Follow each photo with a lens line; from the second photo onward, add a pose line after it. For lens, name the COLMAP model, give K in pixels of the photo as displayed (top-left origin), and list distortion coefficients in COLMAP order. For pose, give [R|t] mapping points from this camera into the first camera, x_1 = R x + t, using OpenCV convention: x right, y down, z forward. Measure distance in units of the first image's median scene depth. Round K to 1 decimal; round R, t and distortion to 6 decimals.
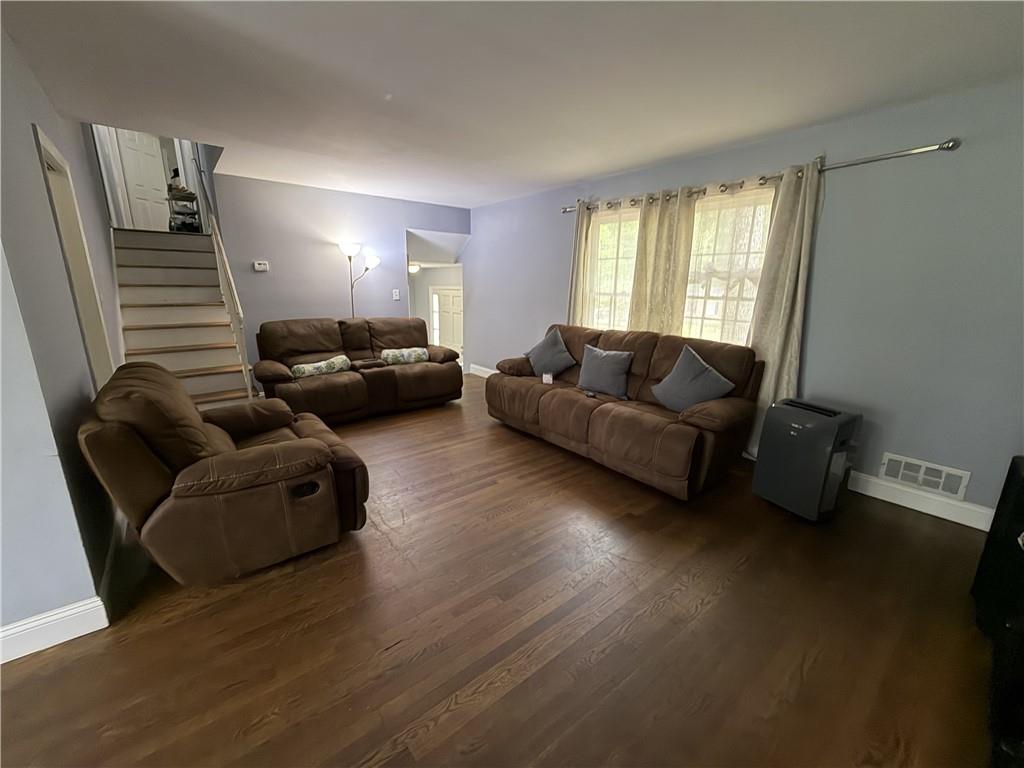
lens RADIAL K [[401.1, 0, 510.7], [0, 401.1, 389.1], [0, 0, 1]] dist [-0.009065, 0.001514]
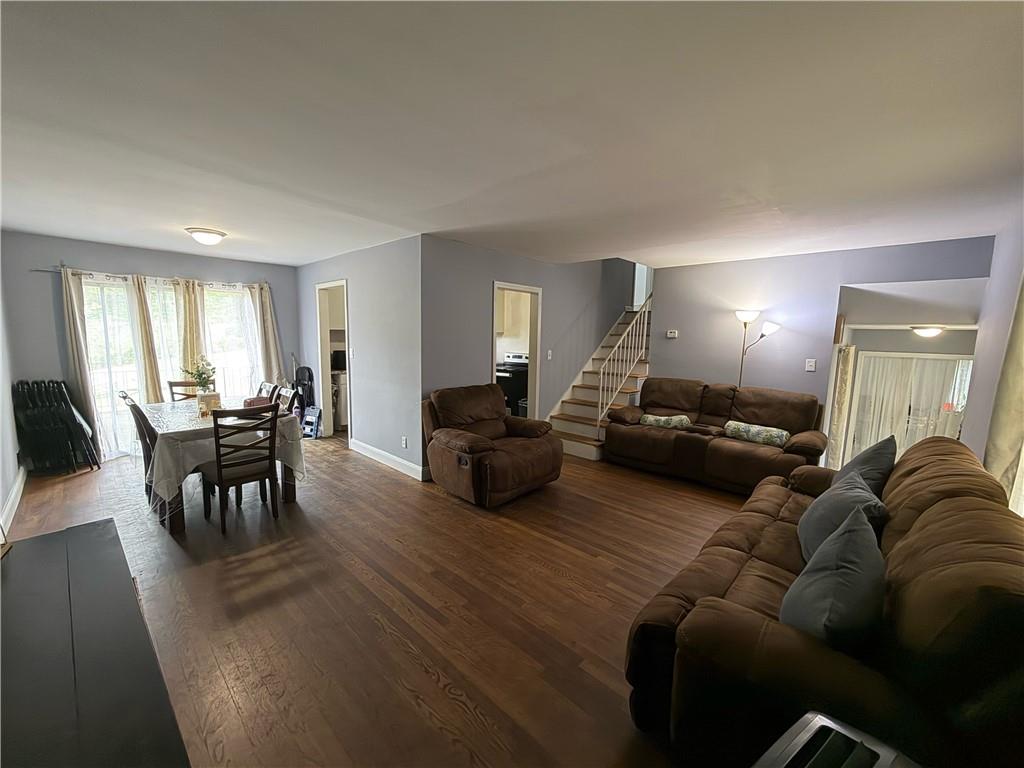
lens RADIAL K [[401.1, 0, 508.5], [0, 401.1, 382.6], [0, 0, 1]] dist [-0.009065, 0.001514]
pose [[0.139071, 0.106516, -0.984537, 0.529002], [-0.268584, 0.960990, 0.066029, -0.109150], [0.953164, 0.255248, 0.162254, 0.352996]]
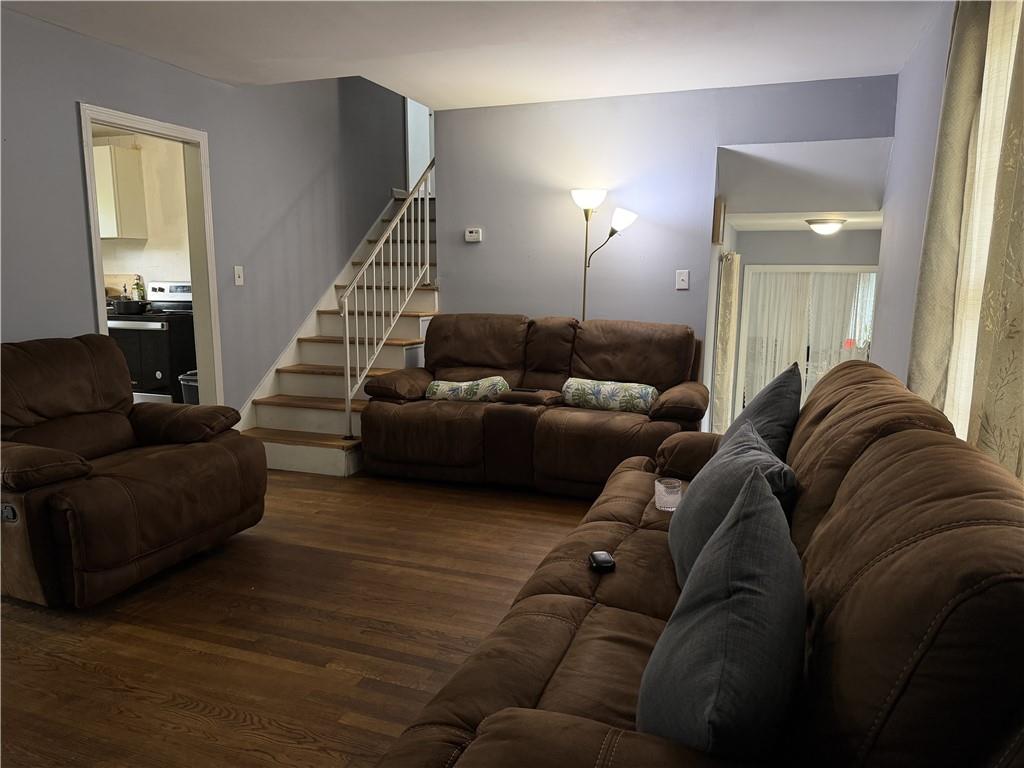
lens RADIAL K [[708.7, 0, 503.8], [0, 708.7, 384.2], [0, 0, 1]] dist [0.034896, -0.041032]
pose [[0.510036, 0.122892, -0.851329, 0.460476], [-0.214059, 0.976738, 0.012752, -0.084786], [0.833092, 0.175731, 0.524478, 0.445639]]
